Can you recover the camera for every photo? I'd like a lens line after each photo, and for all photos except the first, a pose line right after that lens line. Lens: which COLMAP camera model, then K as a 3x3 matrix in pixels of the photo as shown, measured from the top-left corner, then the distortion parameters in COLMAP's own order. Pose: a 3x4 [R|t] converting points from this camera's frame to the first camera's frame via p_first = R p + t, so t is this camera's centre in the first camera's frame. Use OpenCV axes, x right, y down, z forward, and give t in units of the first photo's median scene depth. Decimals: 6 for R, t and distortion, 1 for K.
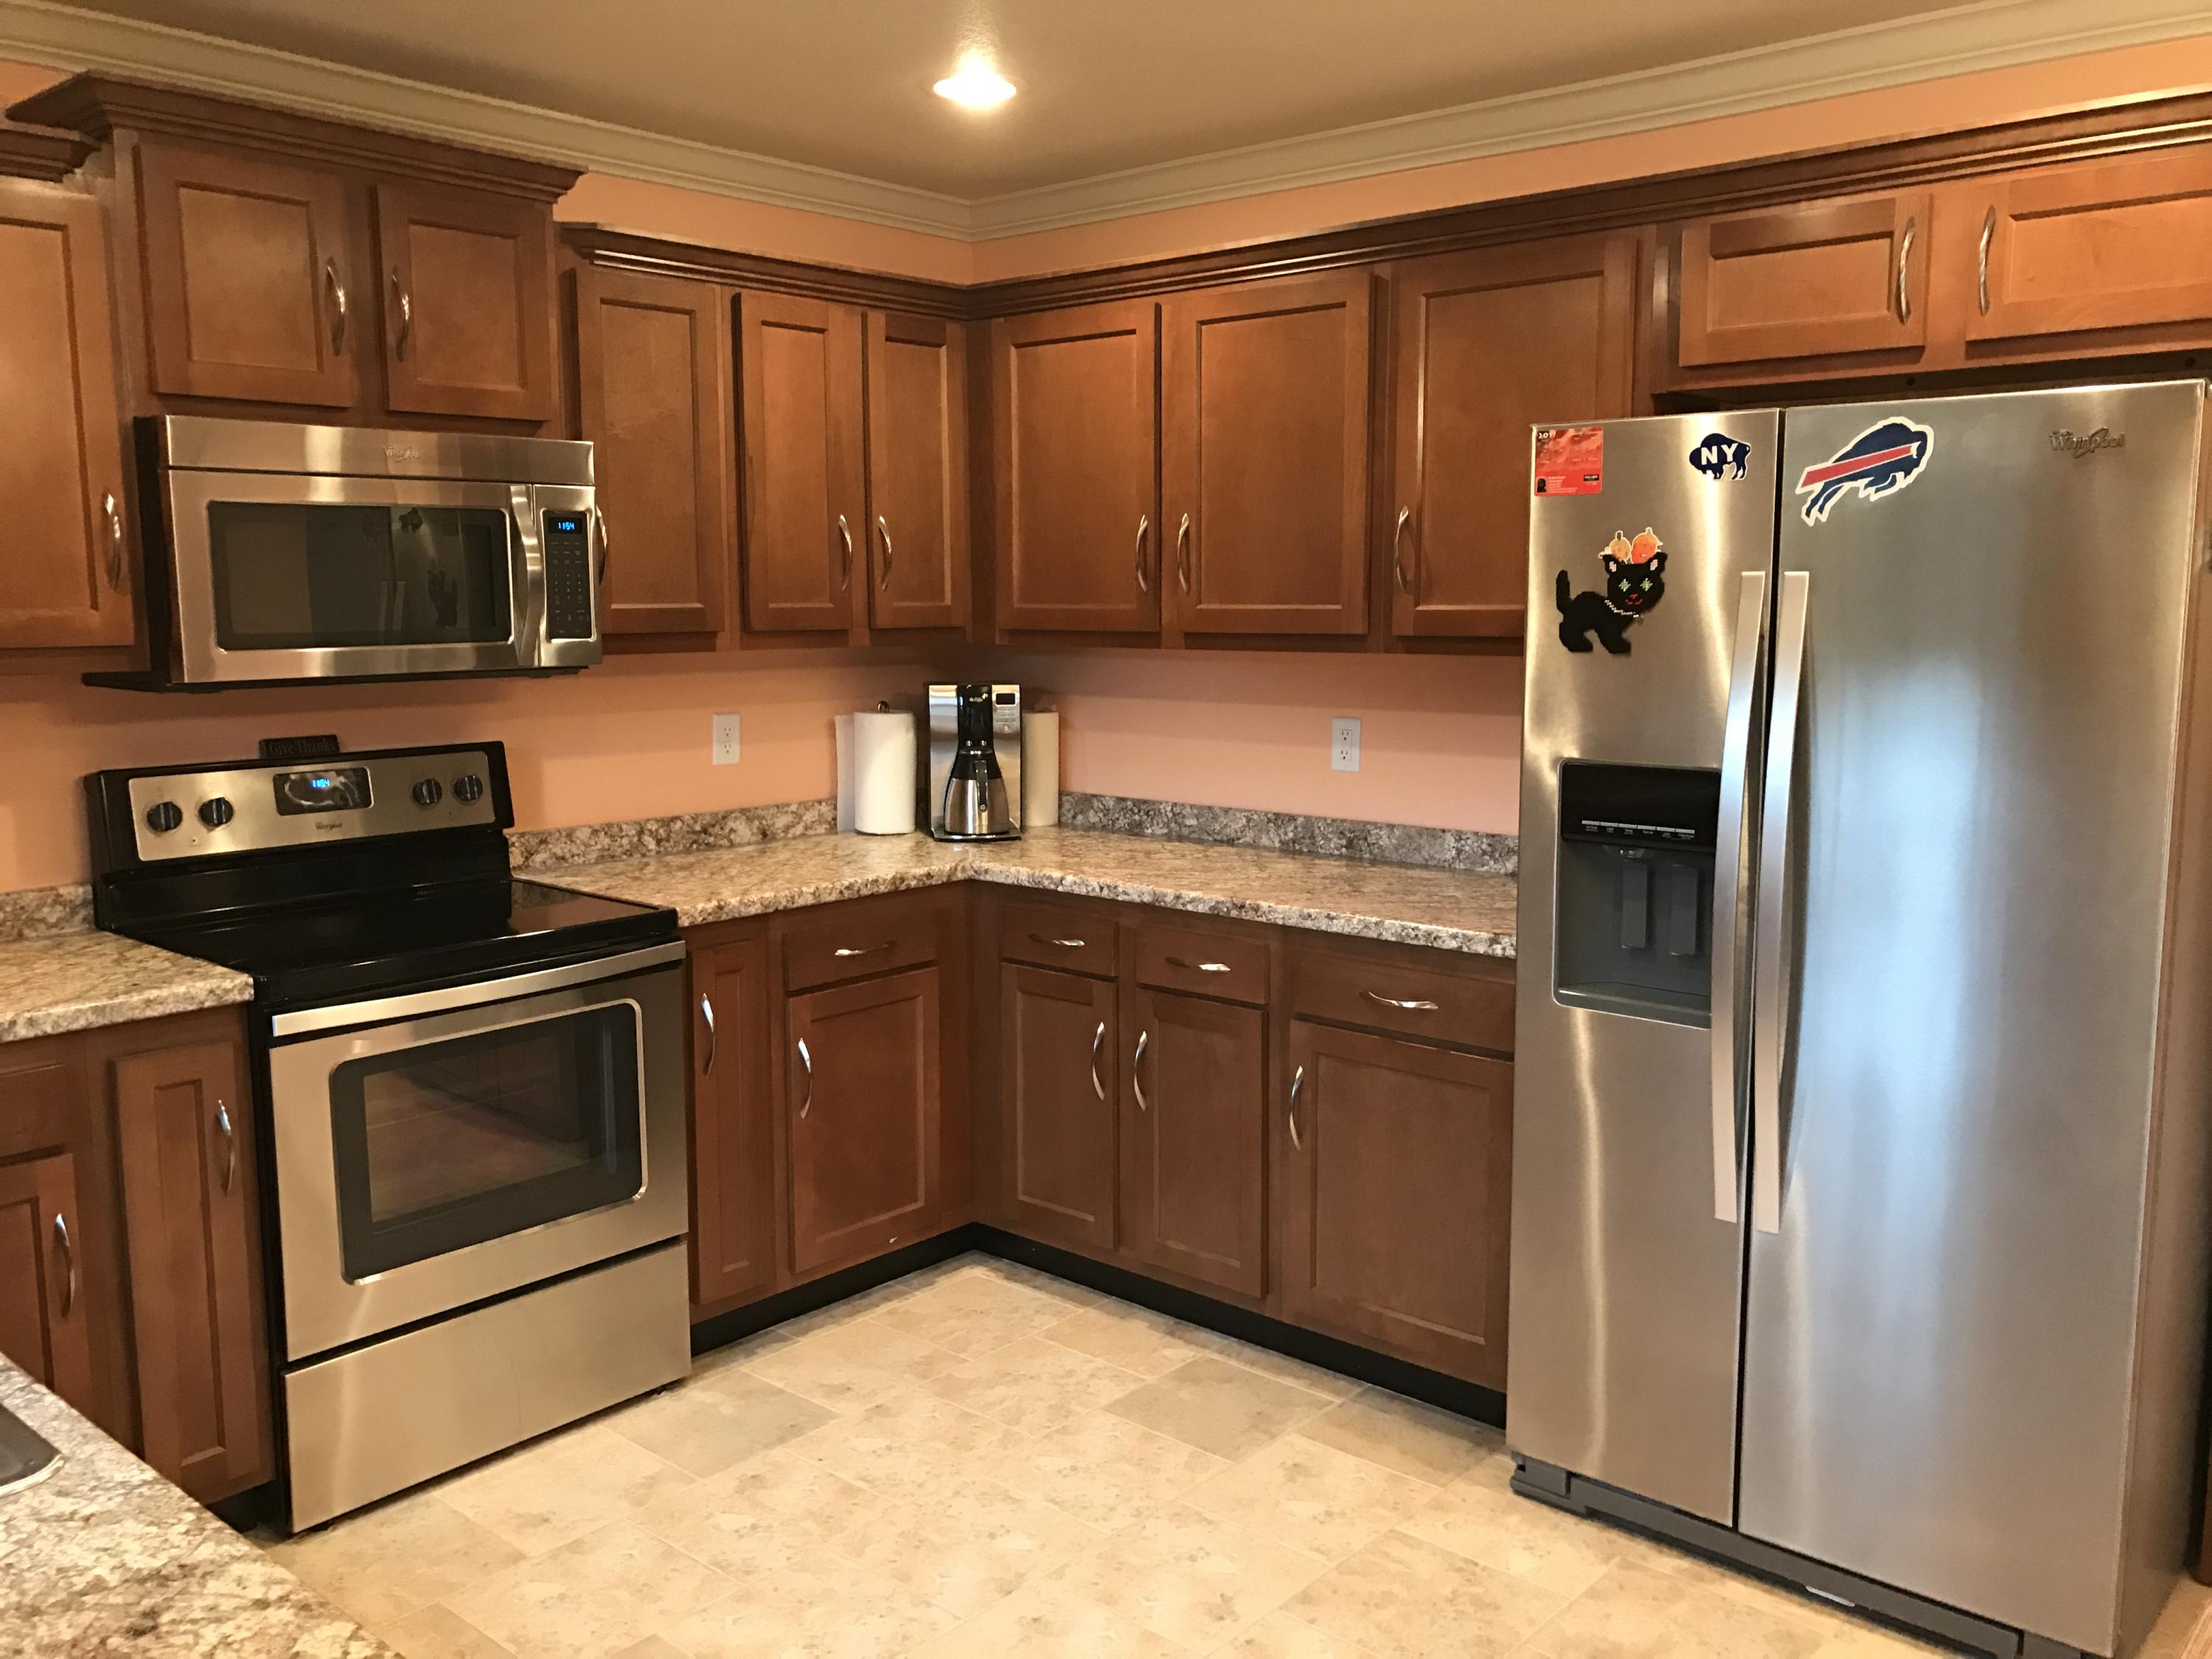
lens RADIAL K [[1831.4, 0, 1106.0], [0, 1831.4, 829.5], [0, 0, 1]] dist [0.059015, -0.054717]
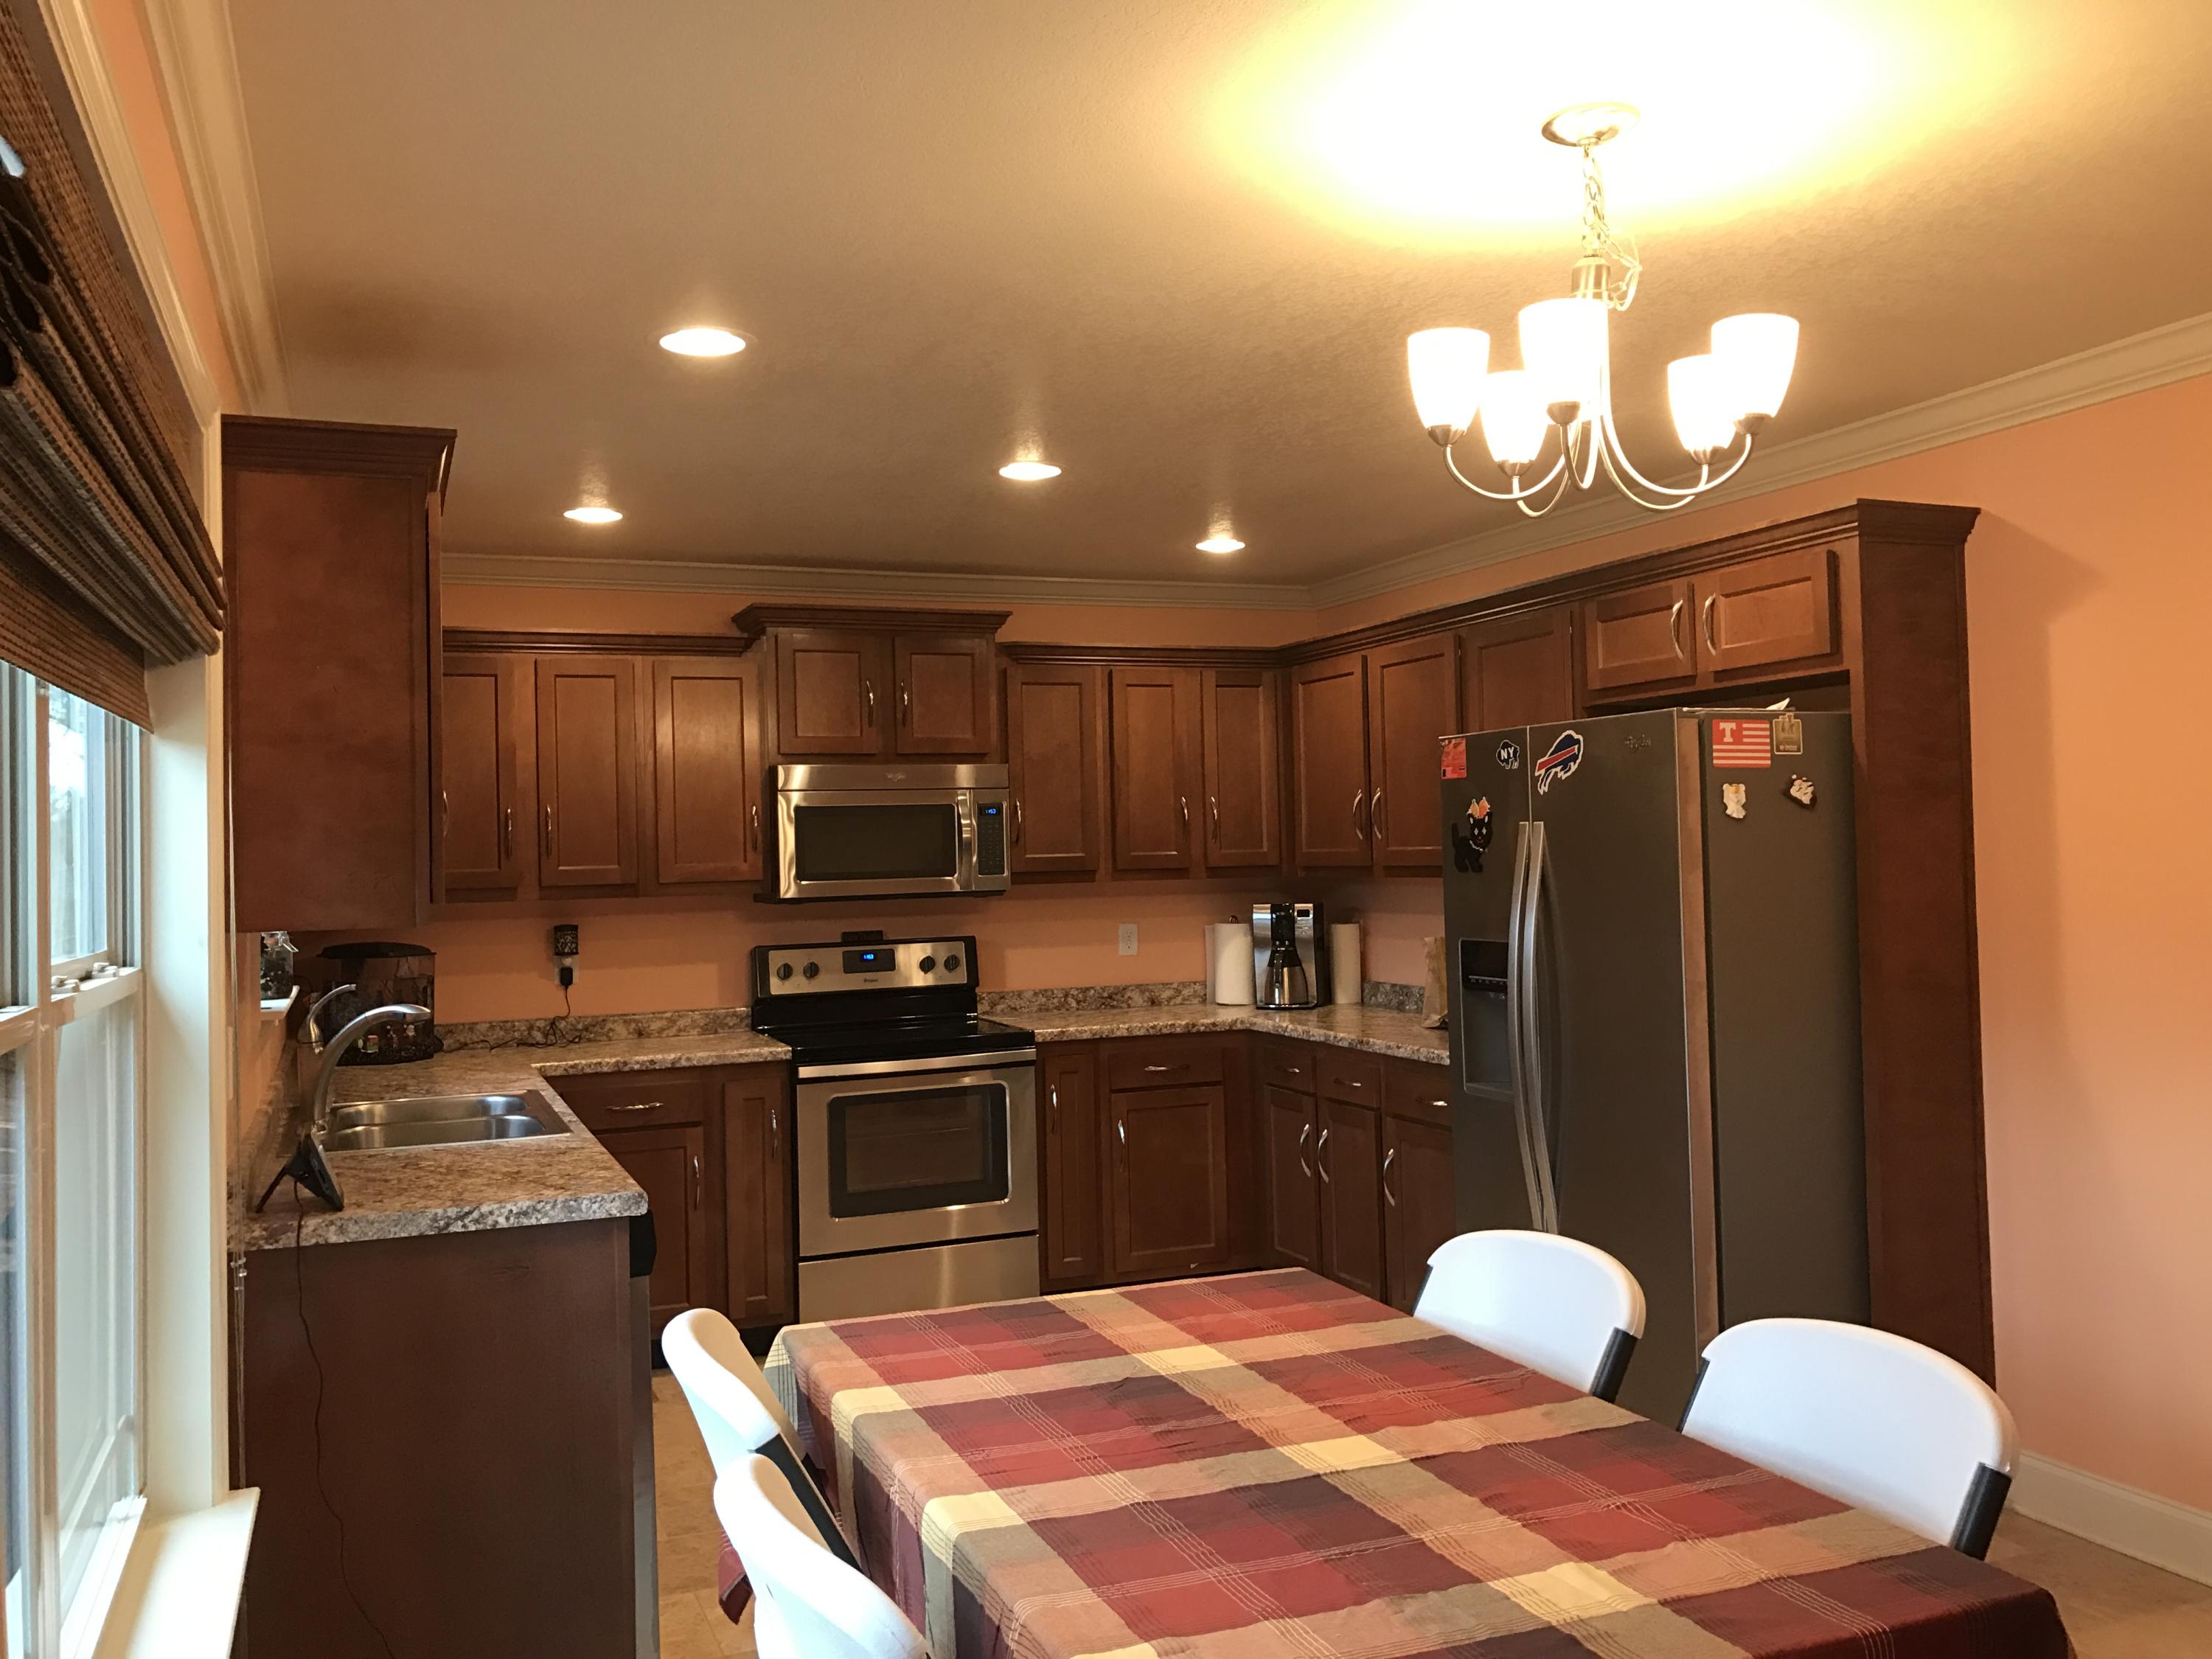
lens RADIAL K [[1831.4, 0, 1106.0], [0, 1831.4, 829.5], [0, 0, 1]] dist [0.059015, -0.054717]
pose [[0.889273, -0.023842, -0.456756, 0.553582], [-0.039981, 0.990766, -0.129557, 0.068704], [0.455627, 0.133473, 0.880108, -0.446414]]
